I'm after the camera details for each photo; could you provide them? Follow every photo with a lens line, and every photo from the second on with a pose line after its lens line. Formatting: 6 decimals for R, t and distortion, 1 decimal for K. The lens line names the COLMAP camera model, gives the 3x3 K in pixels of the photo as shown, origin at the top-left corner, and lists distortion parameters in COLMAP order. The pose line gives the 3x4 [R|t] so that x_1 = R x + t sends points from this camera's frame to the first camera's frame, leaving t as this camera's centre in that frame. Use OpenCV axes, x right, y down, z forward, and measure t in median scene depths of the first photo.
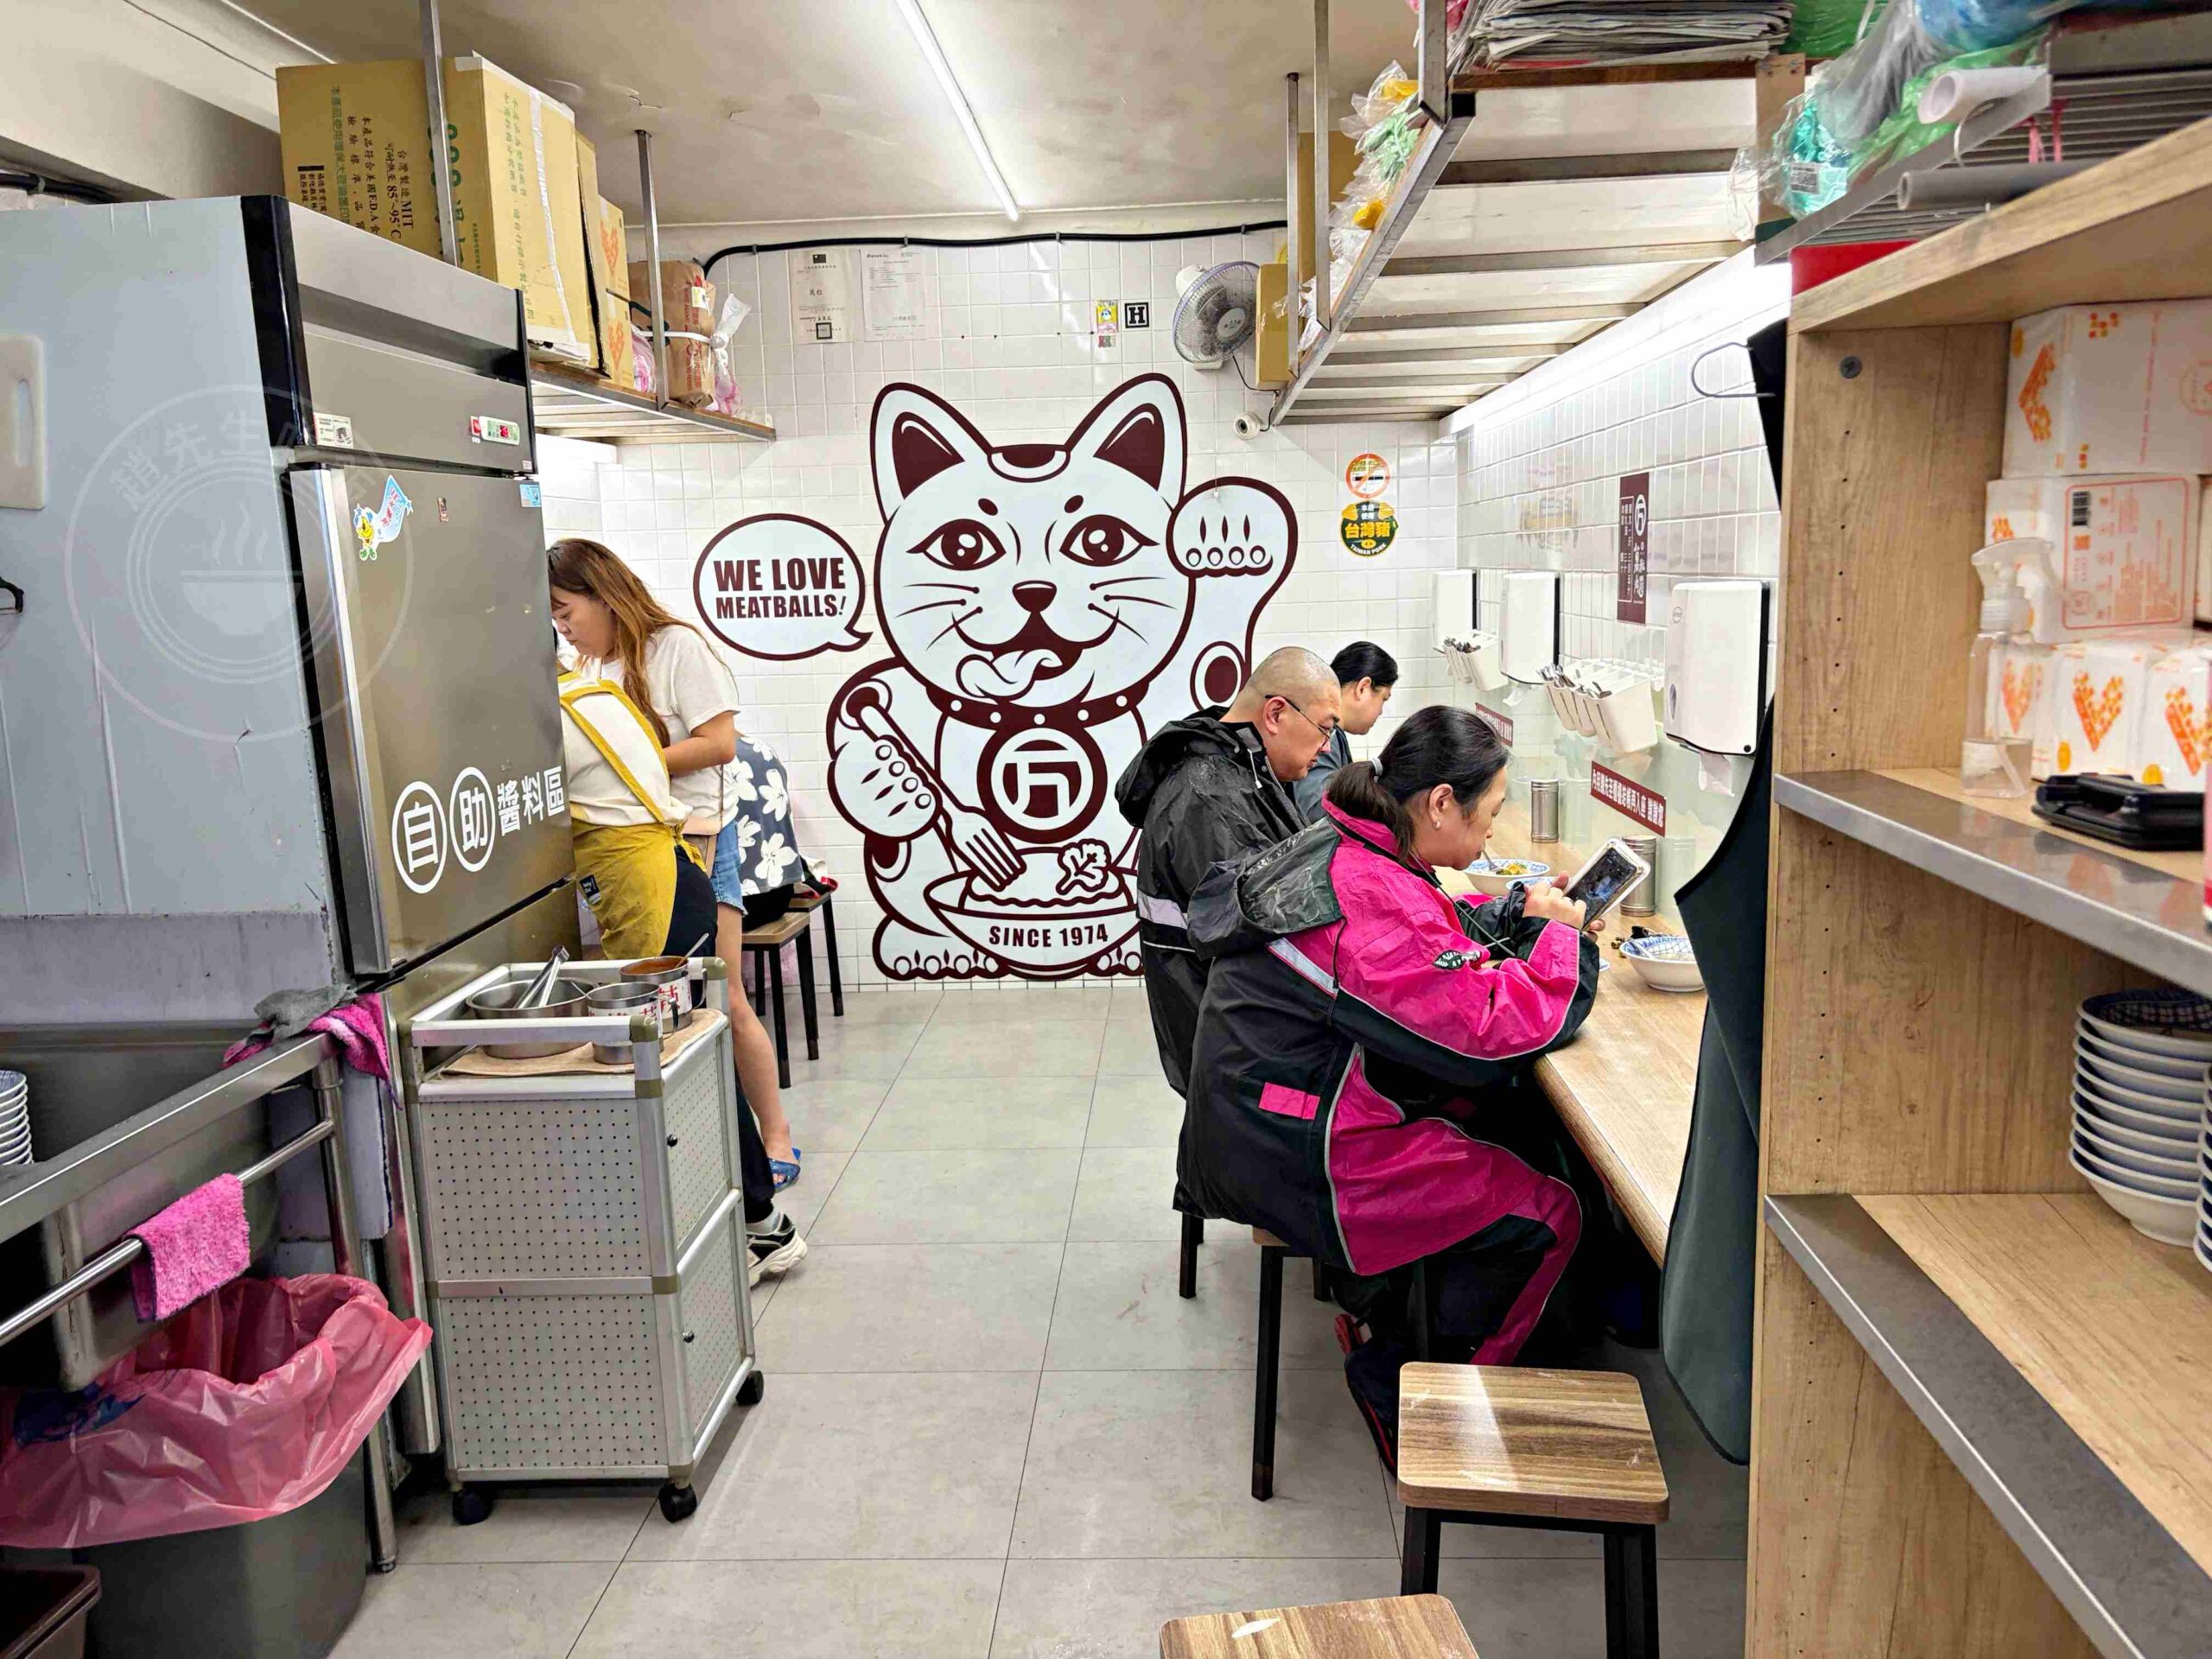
lens RADIAL K [[1665.7, 0, 1103.9], [0, 1665.7, 843.8], [0, 0, 1]] dist [0.118209, -0.002649]
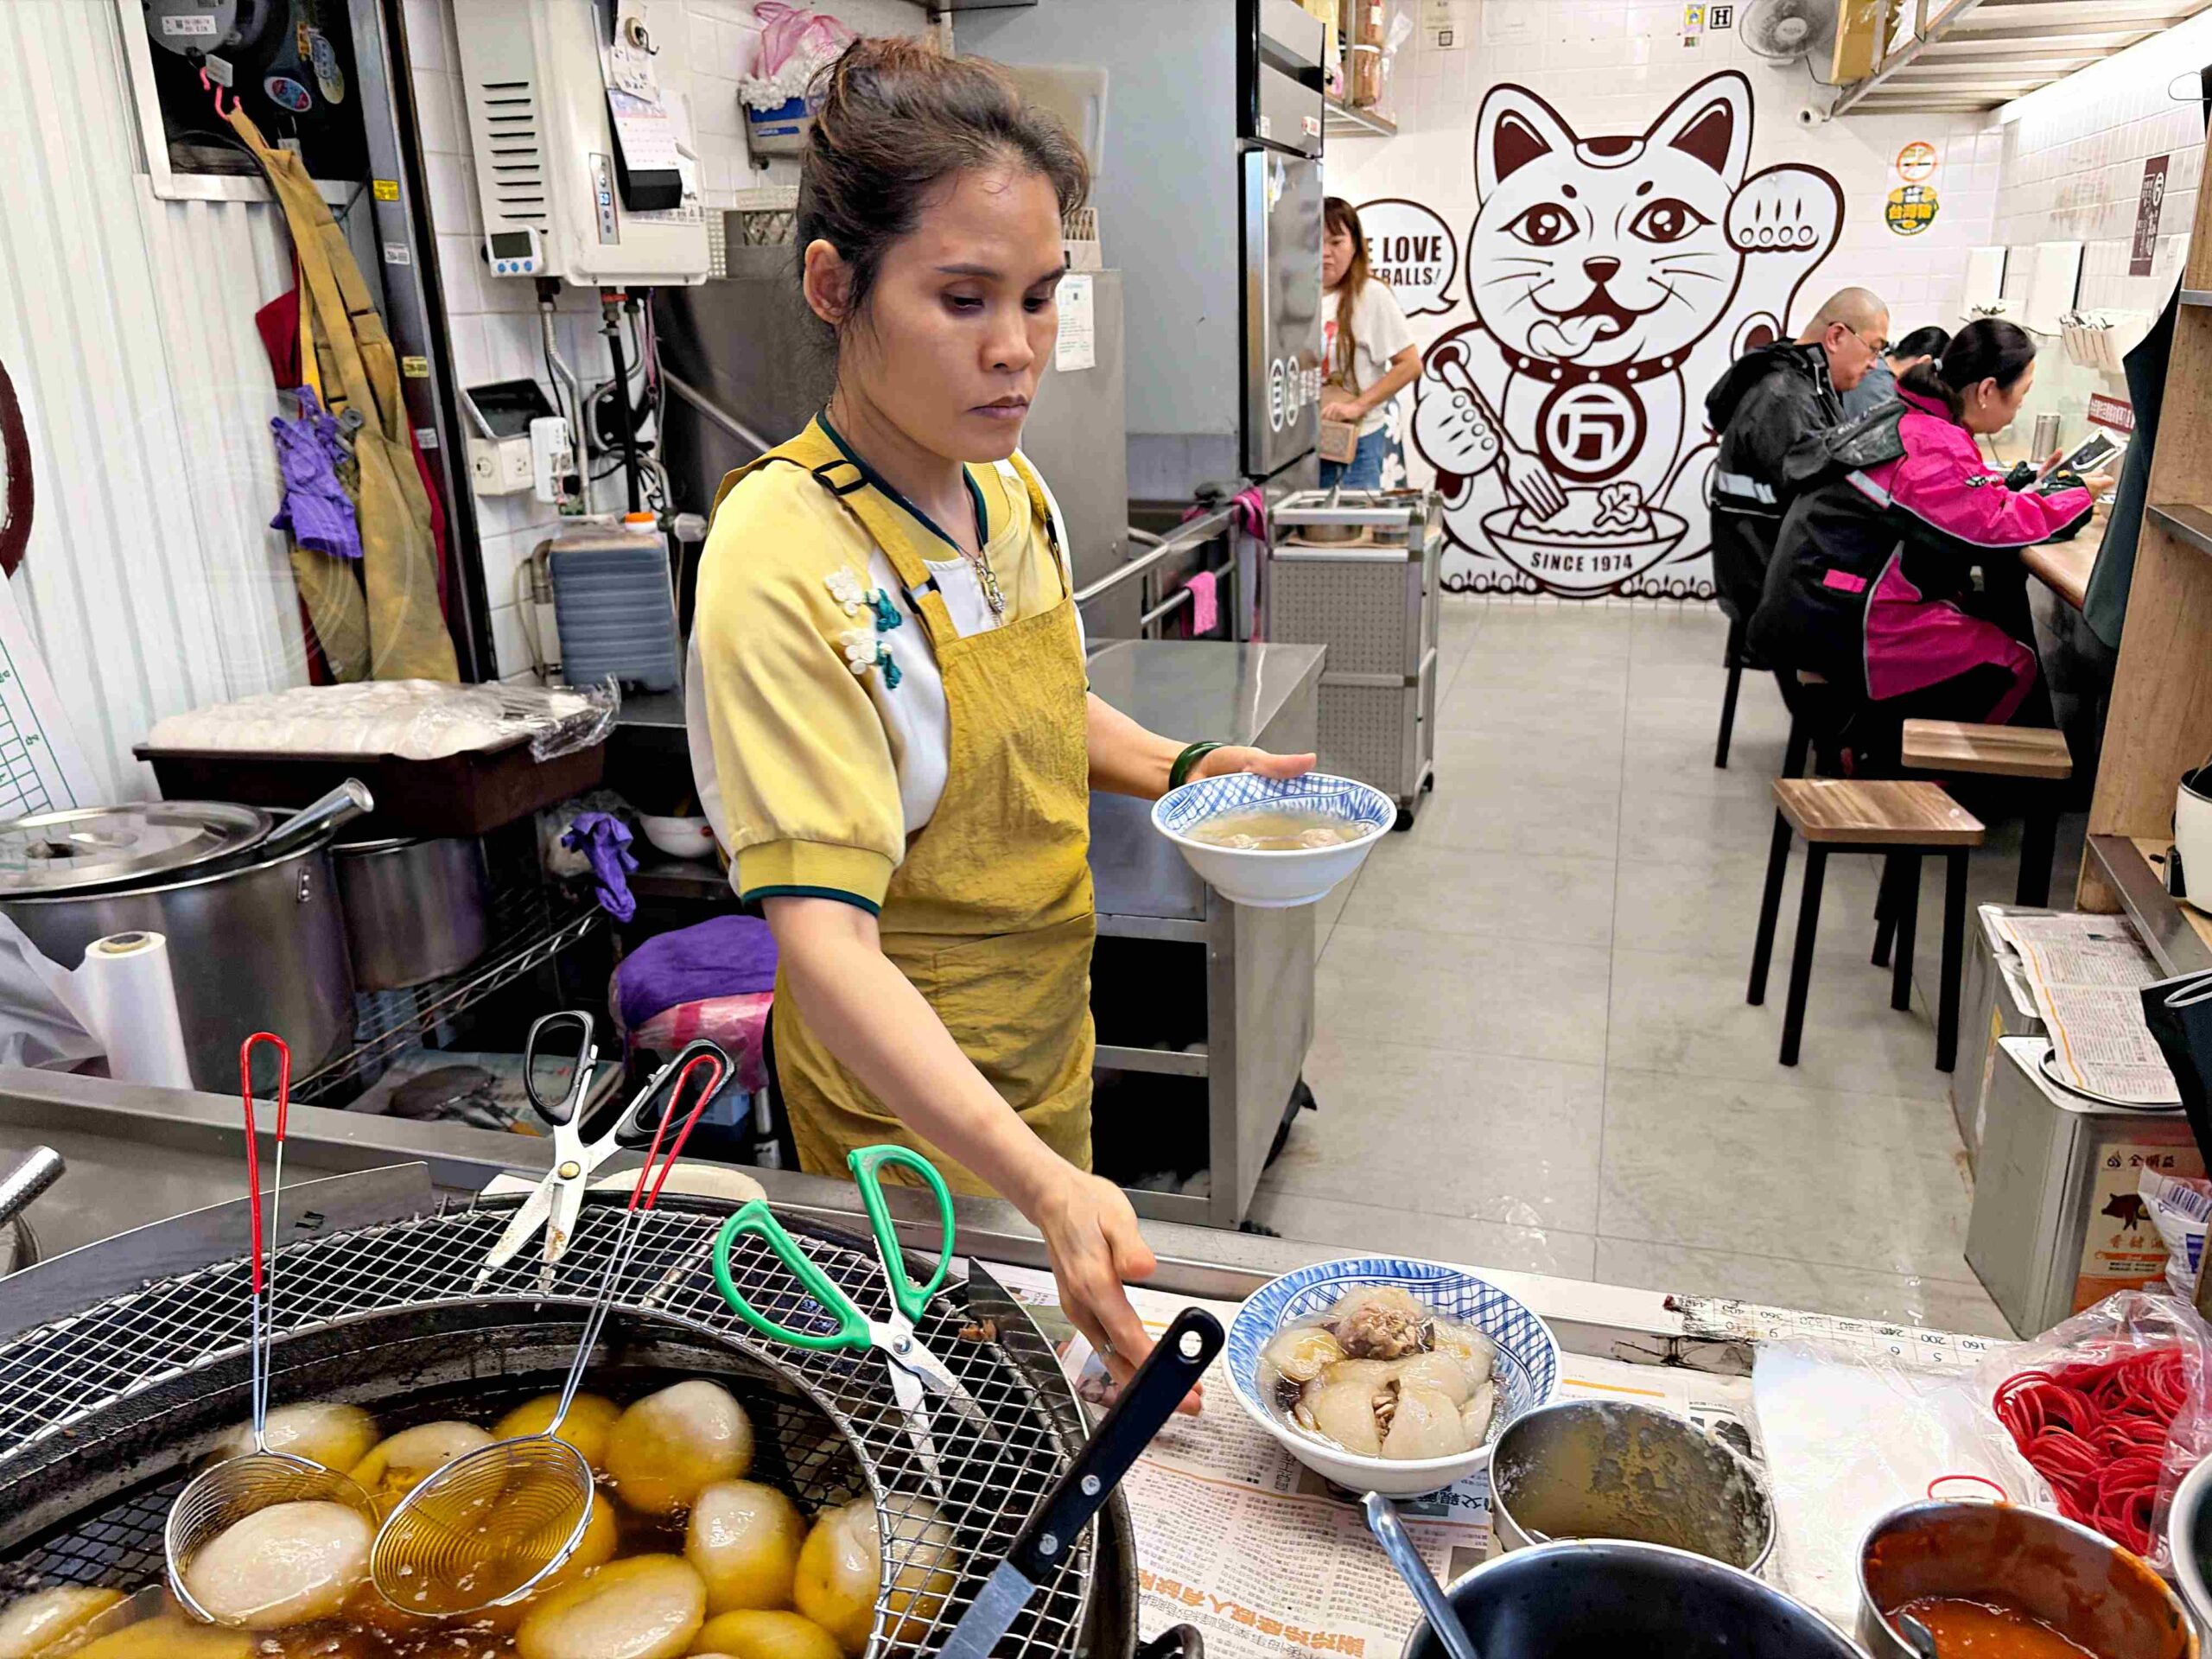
lens RADIAL K [[1668.2, 0, 1129.8], [0, 1668.2, 853.8], [0, 0, 1]] dist [0.023582, -0.031354]
pose [[0.973038, 0.087103, -0.213567, -0.078462], [-0.050579, 0.983994, 0.170872, 0.076208], [0.225032, -0.155463, 0.961869, -0.292877]]
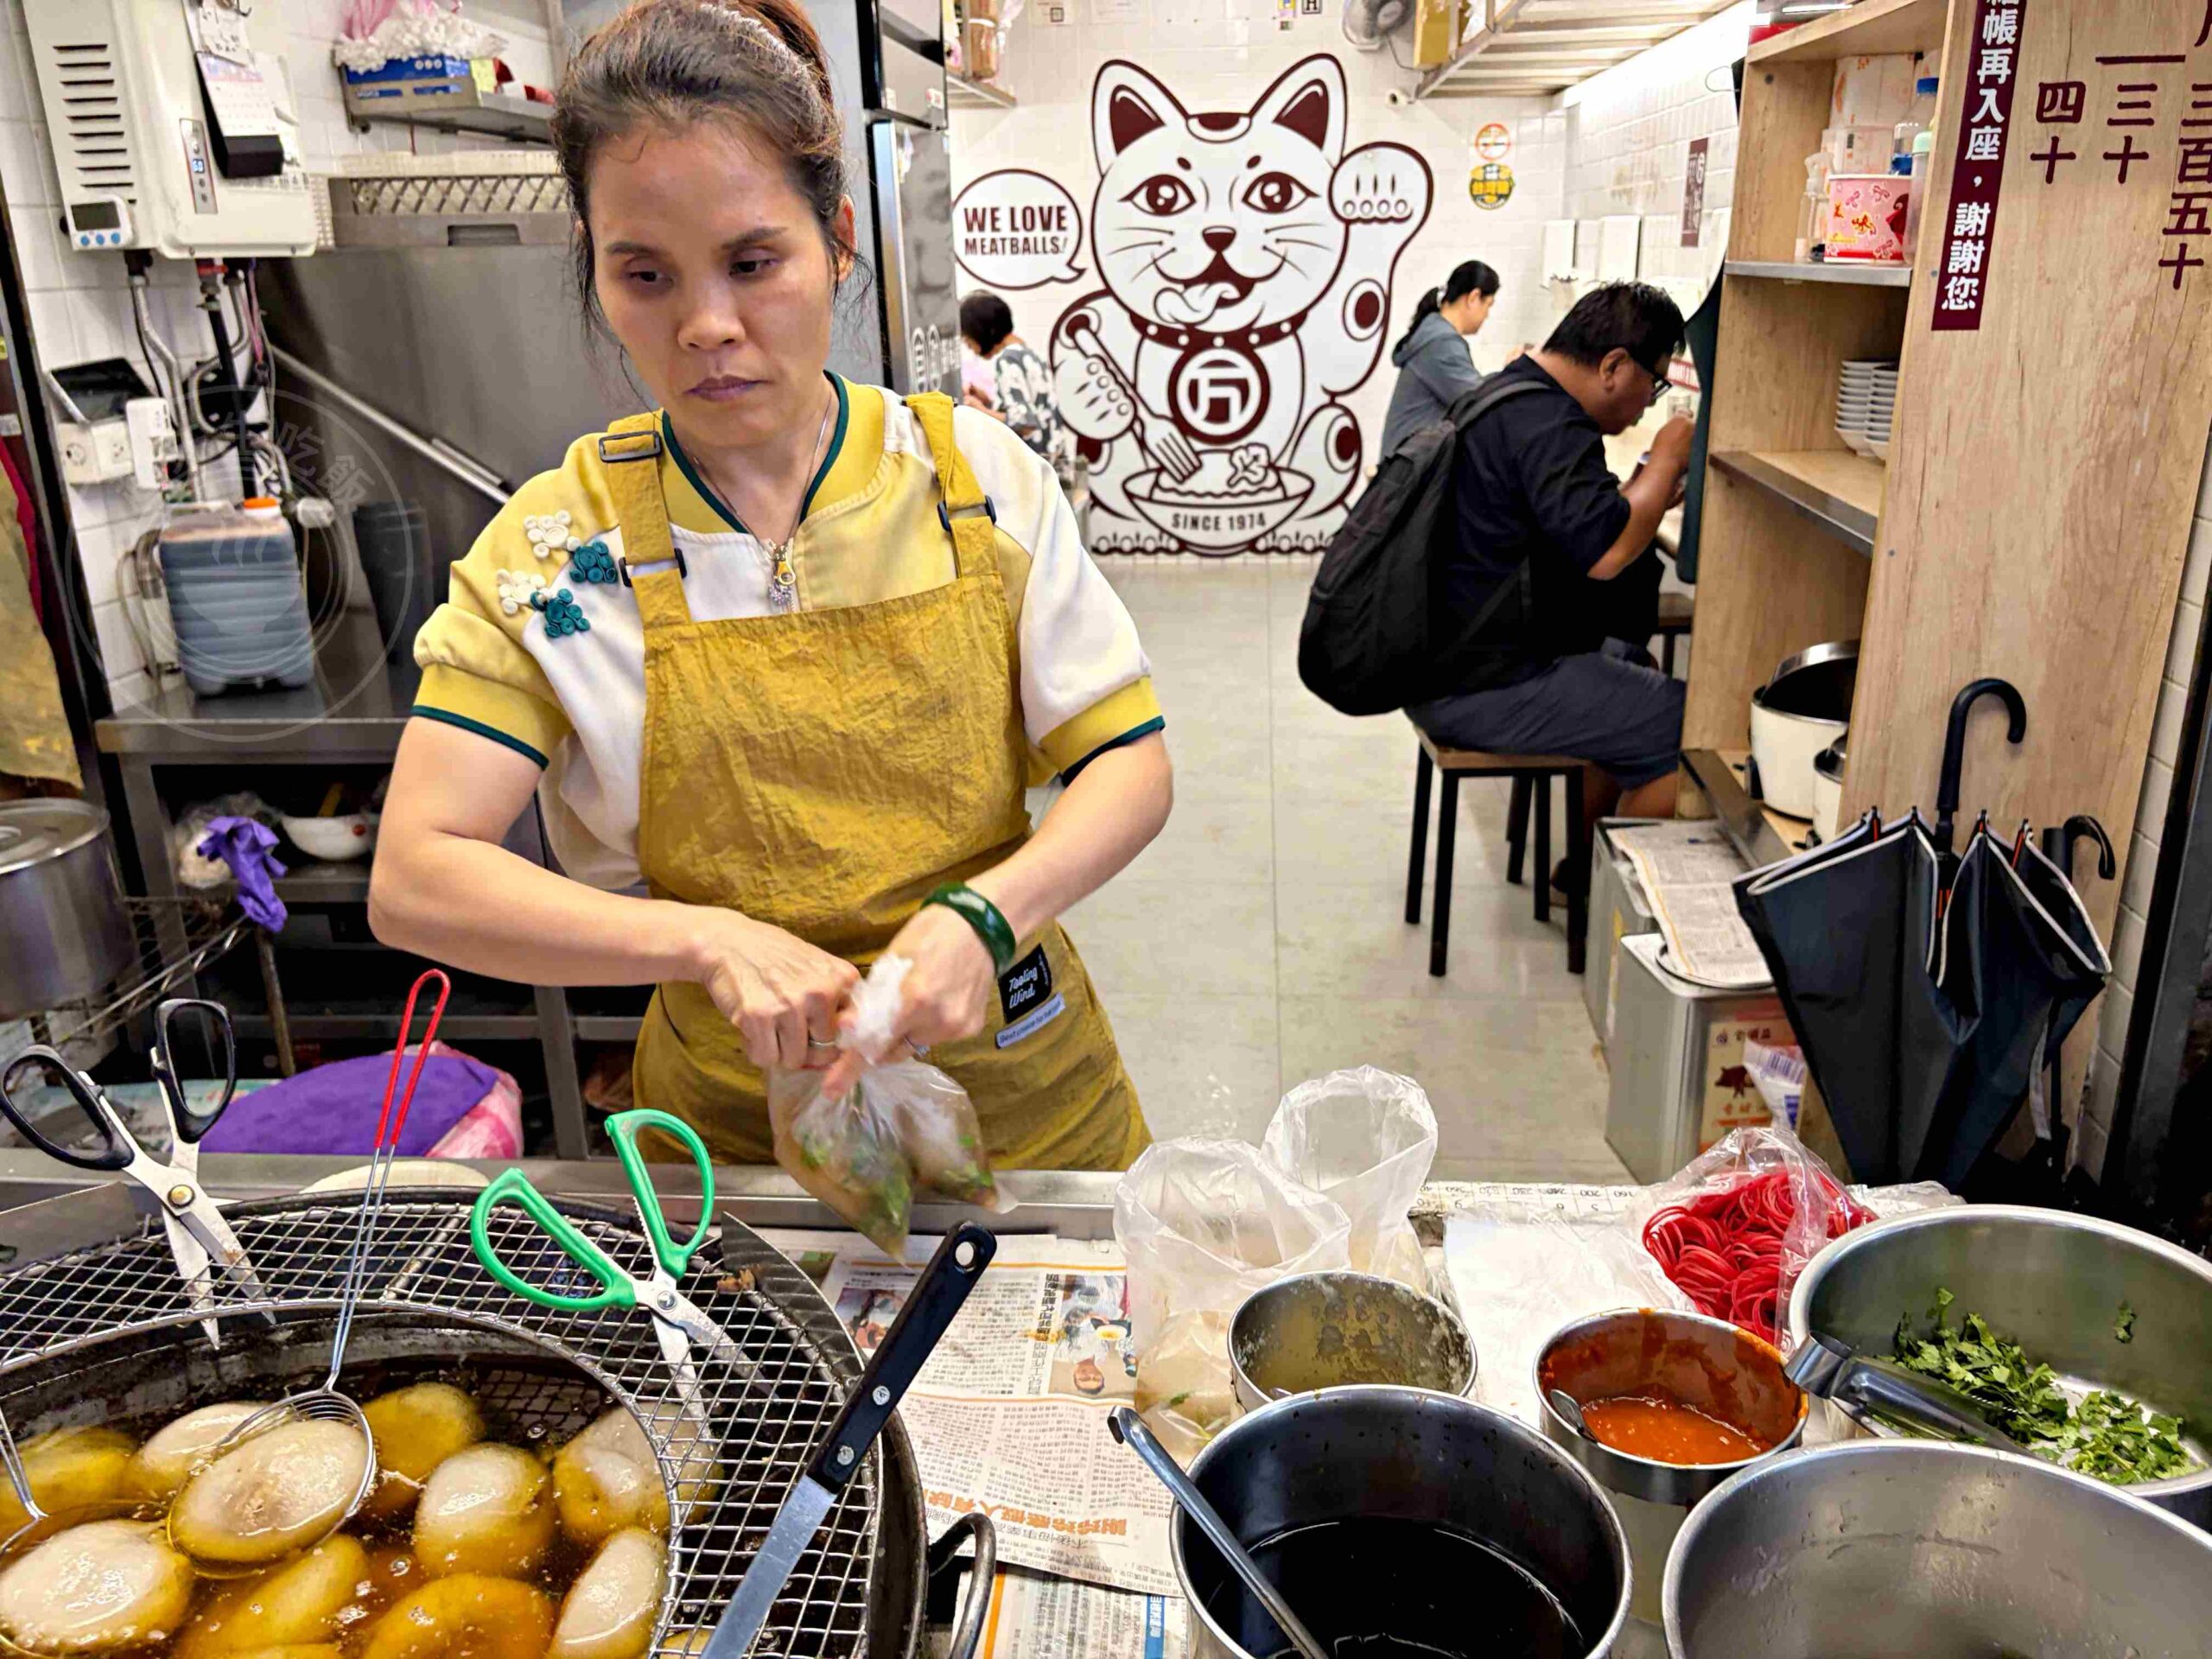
lens RADIAL K [[1668.2, 0, 1122.3], [0, 1668.2, 812.4], [0, 0, 1]] dist [0.023582, -0.031354]
pose [[0.999605, 0.020975, -0.018712, -0.082040], [-0.017724, 0.987023, 0.159595, 0.076459], [0.021817, -0.159201, 0.987005, -0.302388]]
